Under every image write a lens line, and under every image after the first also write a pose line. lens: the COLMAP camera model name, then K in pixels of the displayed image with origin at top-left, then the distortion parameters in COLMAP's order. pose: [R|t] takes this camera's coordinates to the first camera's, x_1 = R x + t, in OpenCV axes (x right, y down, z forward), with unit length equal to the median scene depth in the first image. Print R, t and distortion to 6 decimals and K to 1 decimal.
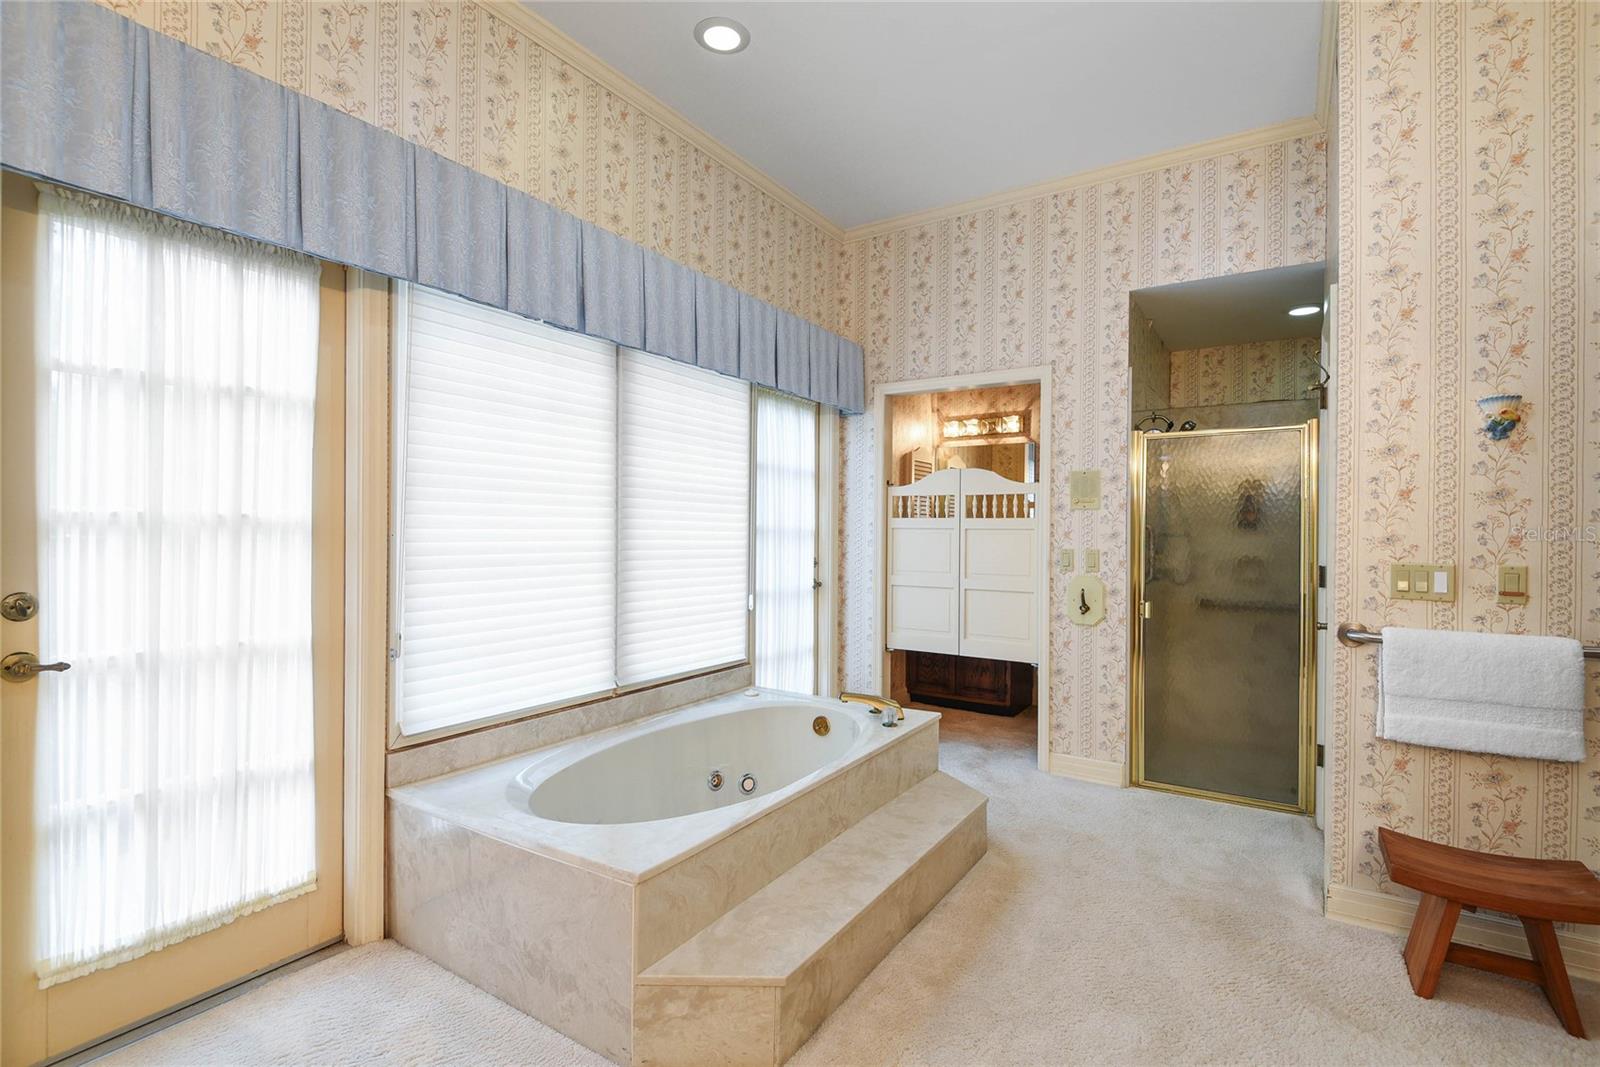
lens RADIAL K [[784.1, 0, 801.6], [0, 784.1, 533.7], [0, 0, 1]] dist [-0.004911, -0.000917]
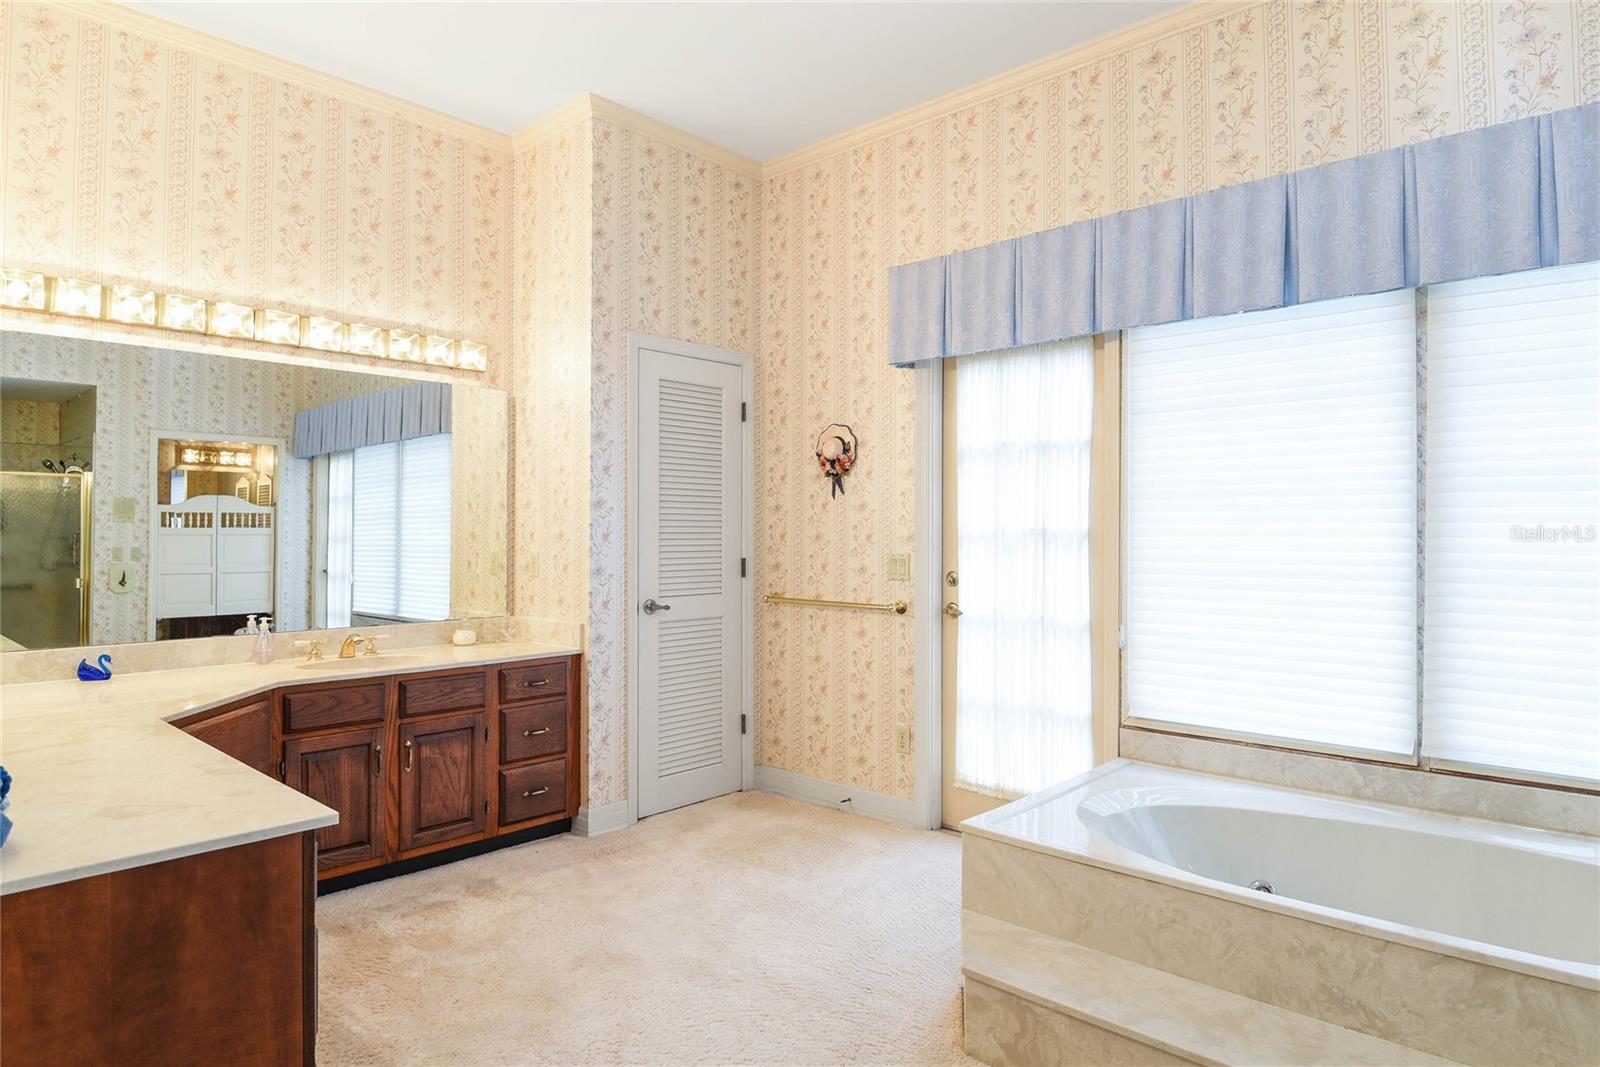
lens RADIAL K [[924.3, 0, 801.5], [0, 924.3, 526.6], [0, 0, 1]] dist [0.001783, 0.000291]
pose [[-0.186670, -0.019086, -0.982237, 0.938510], [-0.012332, 0.999778, -0.017083, 0.005988], [0.982345, 0.008924, -0.186864, 0.774104]]
